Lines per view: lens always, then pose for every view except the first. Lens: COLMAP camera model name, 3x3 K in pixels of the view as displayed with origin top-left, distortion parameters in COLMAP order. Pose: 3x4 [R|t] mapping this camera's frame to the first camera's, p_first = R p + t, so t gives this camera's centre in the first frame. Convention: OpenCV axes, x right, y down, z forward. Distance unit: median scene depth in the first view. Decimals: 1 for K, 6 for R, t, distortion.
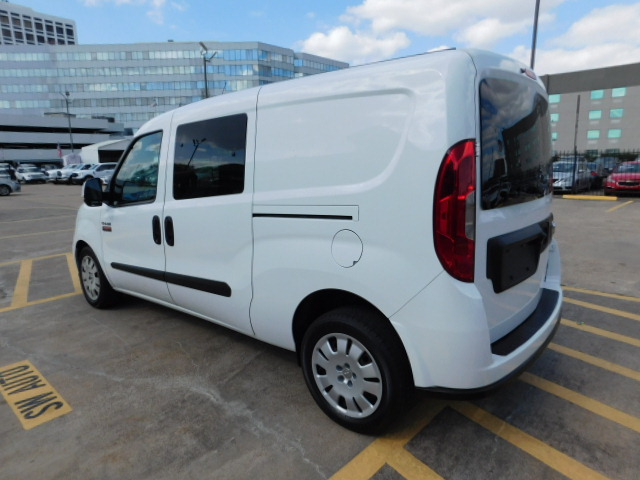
lens RADIAL K [[428.2, 0, 321.0], [0, 428.2, 241.5], [0, 0, 1]] dist [-0.073028, 0.067593]
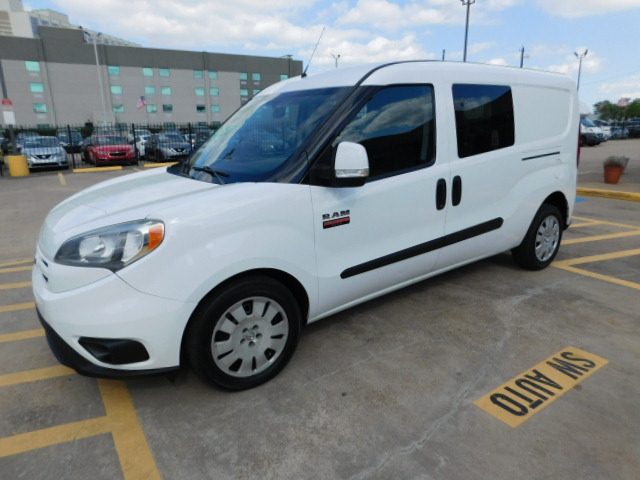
lens RADIAL K [[428.2, 0, 321.0], [0, 428.2, 241.5], [0, 0, 1]] dist [-0.073028, 0.067593]
pose [[0.232443, -0.238758, 0.942849, -1.334113], [0.189714, 0.961911, 0.196815, -0.158591], [-0.953928, 0.133123, 0.268885, 1.001015]]
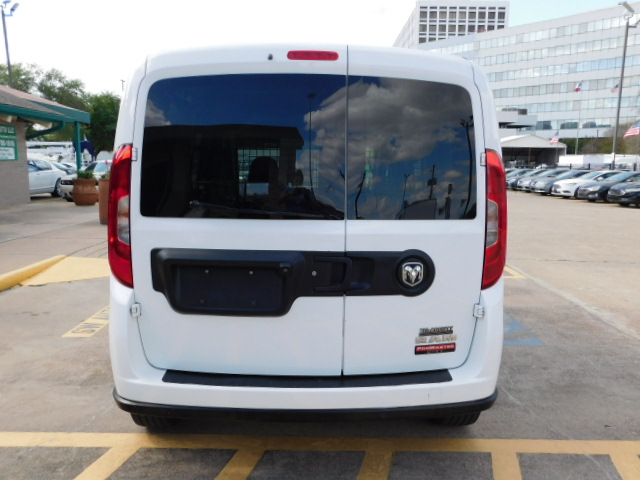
lens RADIAL K [[525.5, 0, 320.0], [0, 525.5, 240.0], [0, 0, 1]] dist [0.003546, 0.002776]
pose [[0.663631, 0.138019, -0.735217, 0.867387], [-0.166768, 0.985394, 0.034453, -0.070539], [0.729234, 0.099746, 0.676955, 0.275998]]
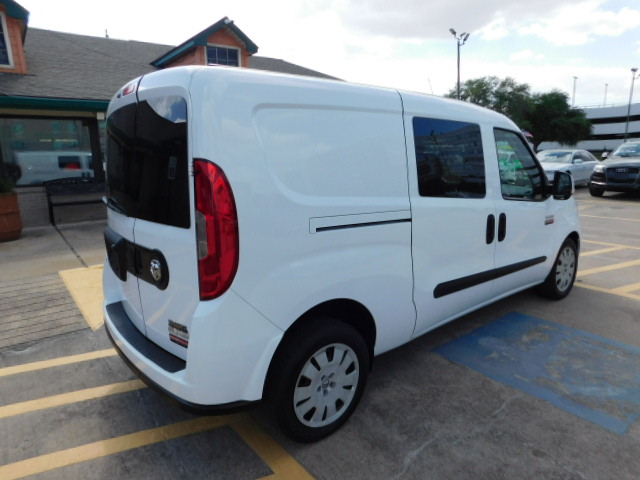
lens RADIAL K [[427.9, 0, 327.3], [0, 427.9, 232.9], [0, 0, 1]] dist [-0.005910, -0.002671]
pose [[-0.186892, 0.205435, -0.960660, 1.018931], [-0.161627, 0.958134, 0.236339, -0.275161], [0.968993, 0.199438, -0.145864, 1.158674]]
